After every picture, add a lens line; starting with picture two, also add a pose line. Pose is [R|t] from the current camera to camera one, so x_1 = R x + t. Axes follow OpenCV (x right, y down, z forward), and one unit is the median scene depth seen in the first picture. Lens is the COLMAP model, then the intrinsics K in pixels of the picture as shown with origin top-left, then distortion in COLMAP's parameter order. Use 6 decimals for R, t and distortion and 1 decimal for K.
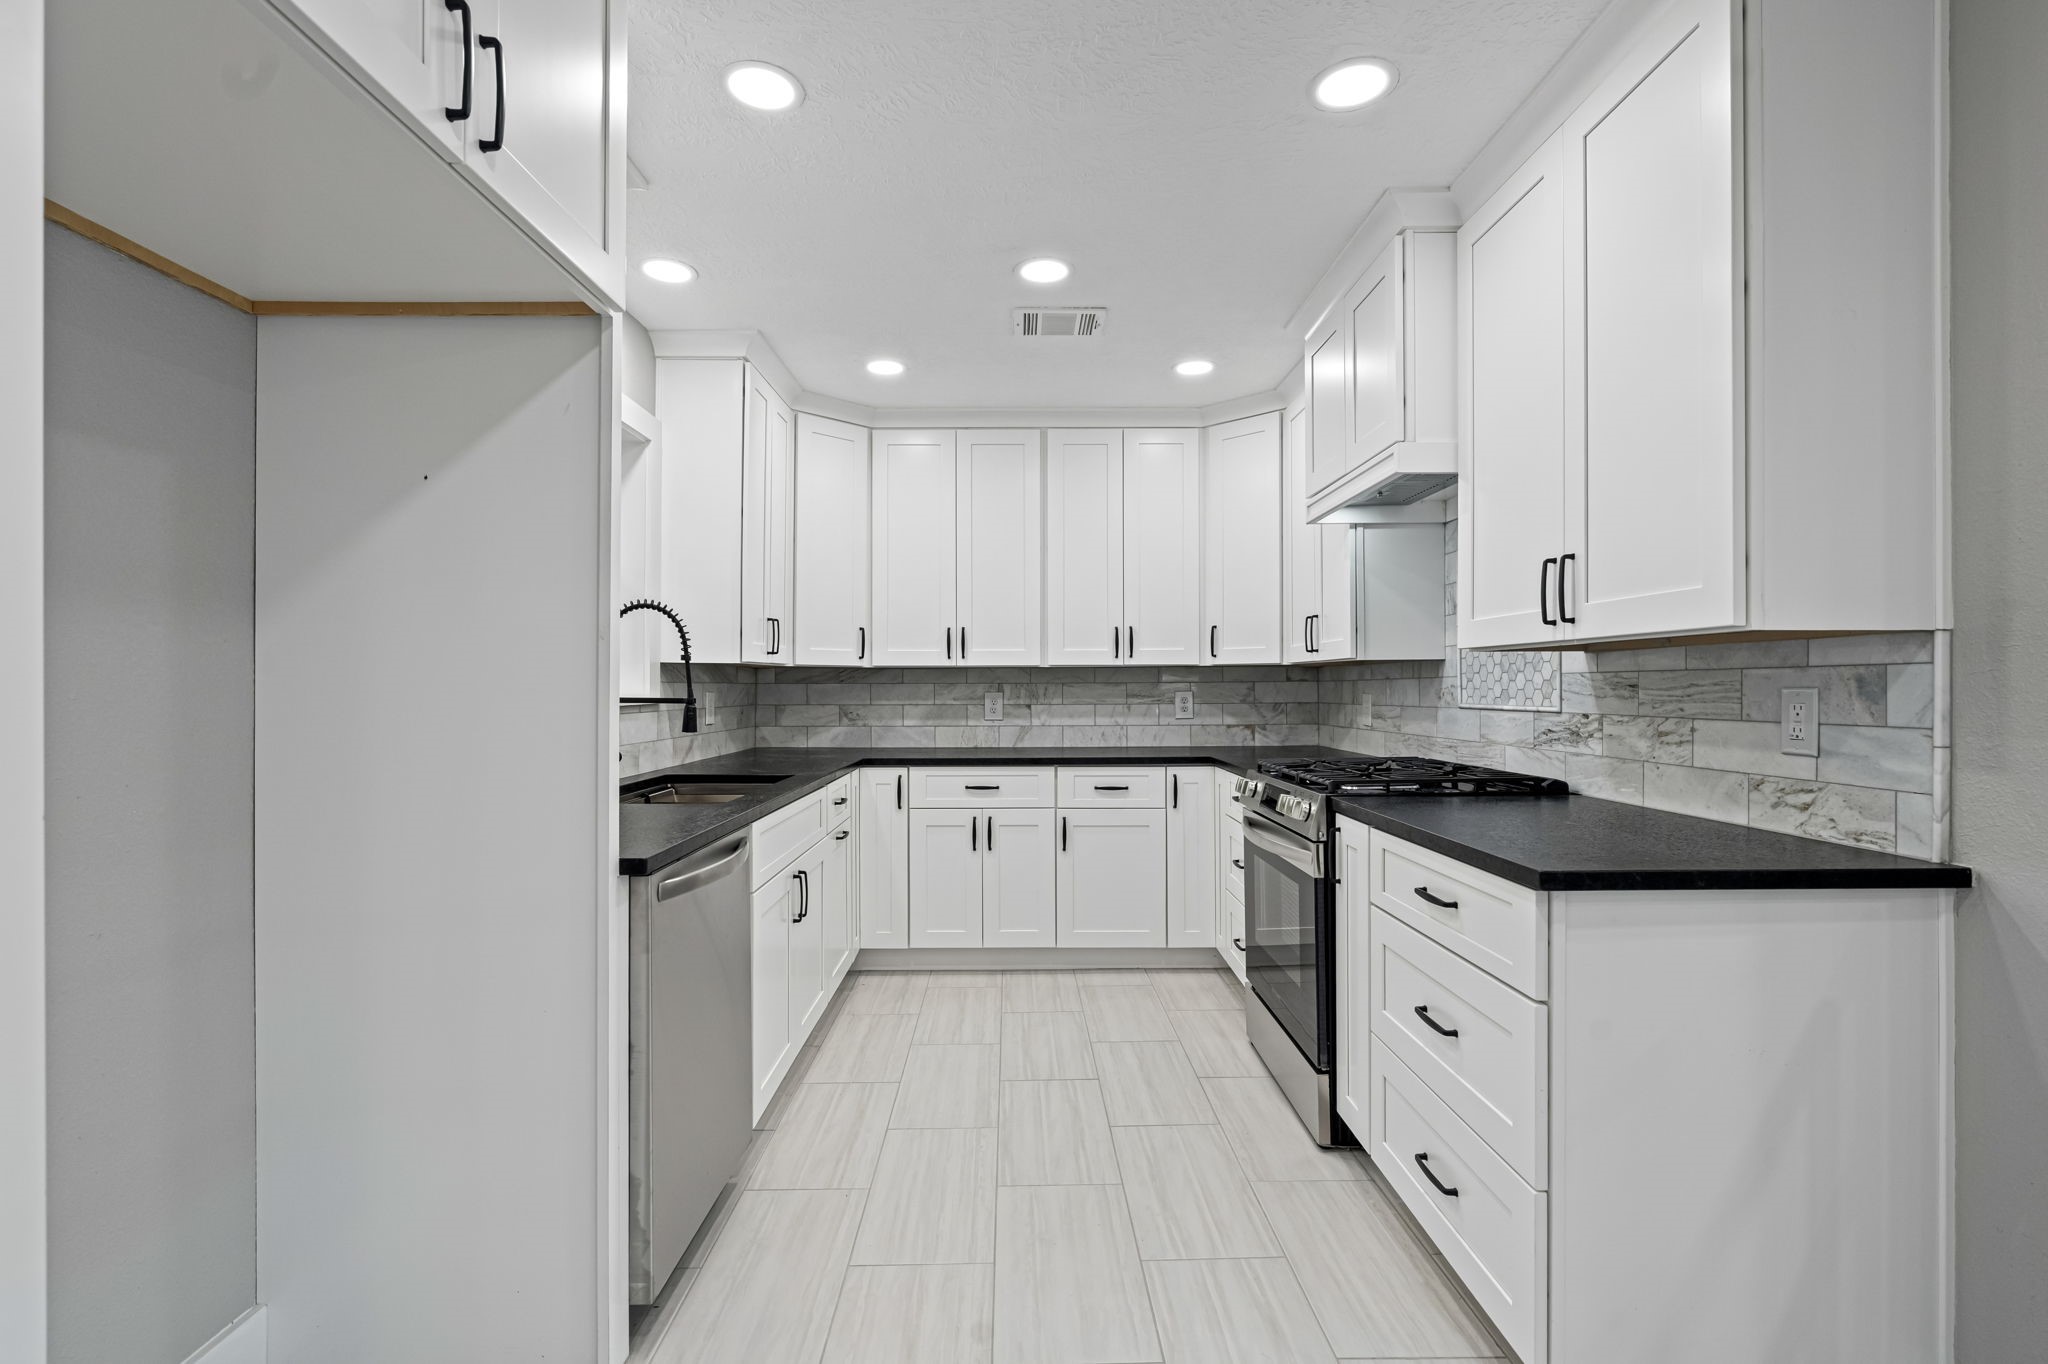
lens RADIAL K [[895.8, 0, 1029.5], [0, 895.8, 685.7], [0, 0, 1]] dist [0.000493, 0.000131]
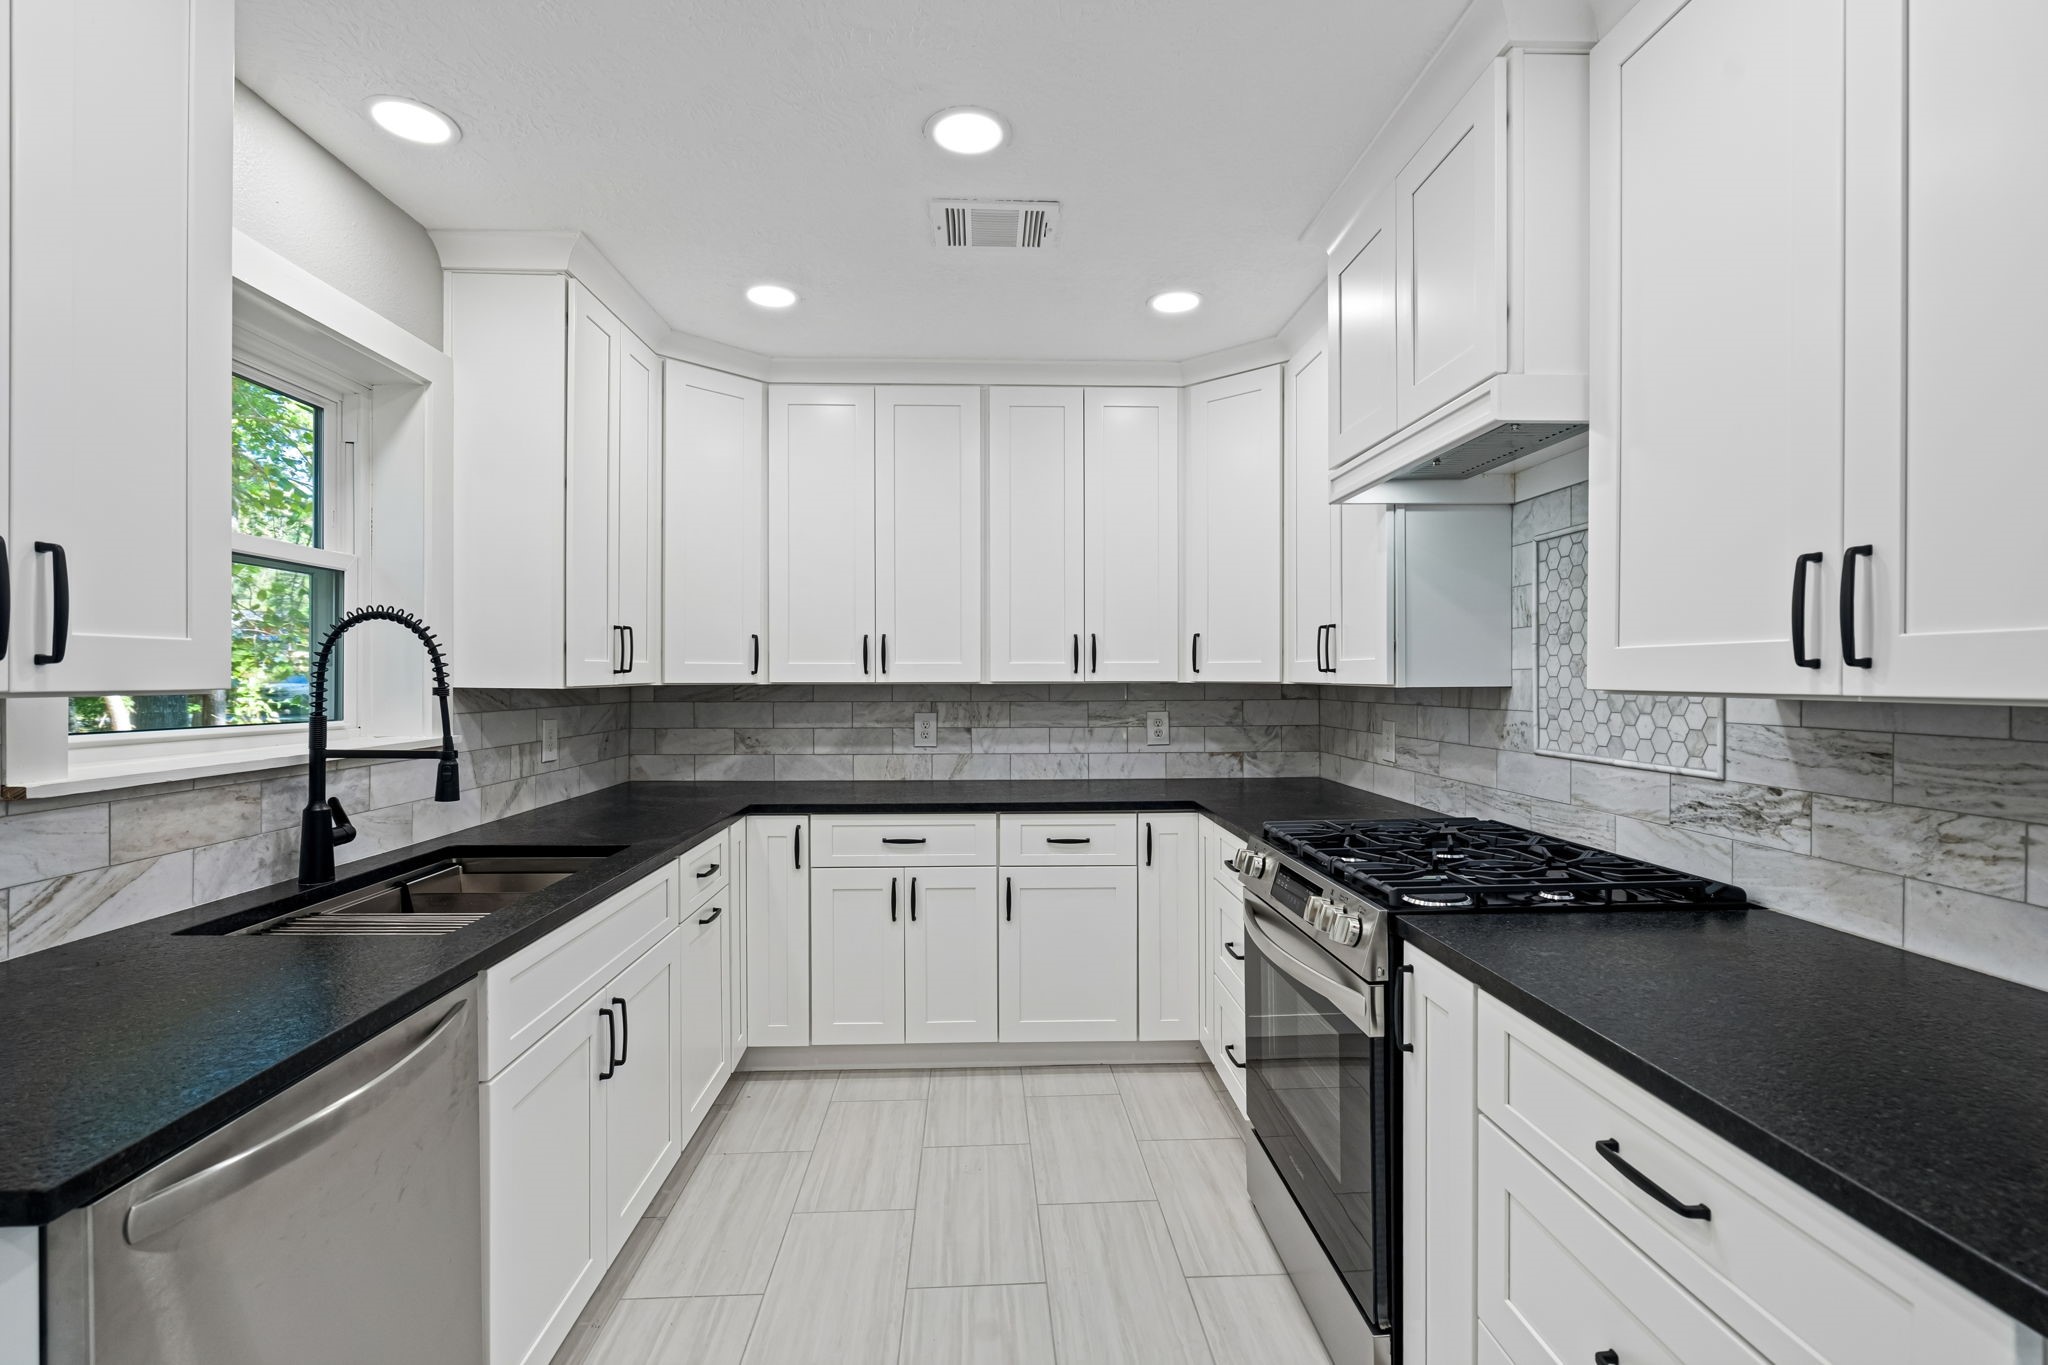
lens RADIAL K [[943.6, 0, 1018.8], [0, 943.6, 687.0], [0, 0, 1]] dist [0.000131, 0.000366]
pose [[0.999459, 0.000904, 0.032874, 0.021832], [-0.001045, 0.999990, 0.004271, -0.025980], [-0.032870, -0.004303, 0.999450, 0.183088]]
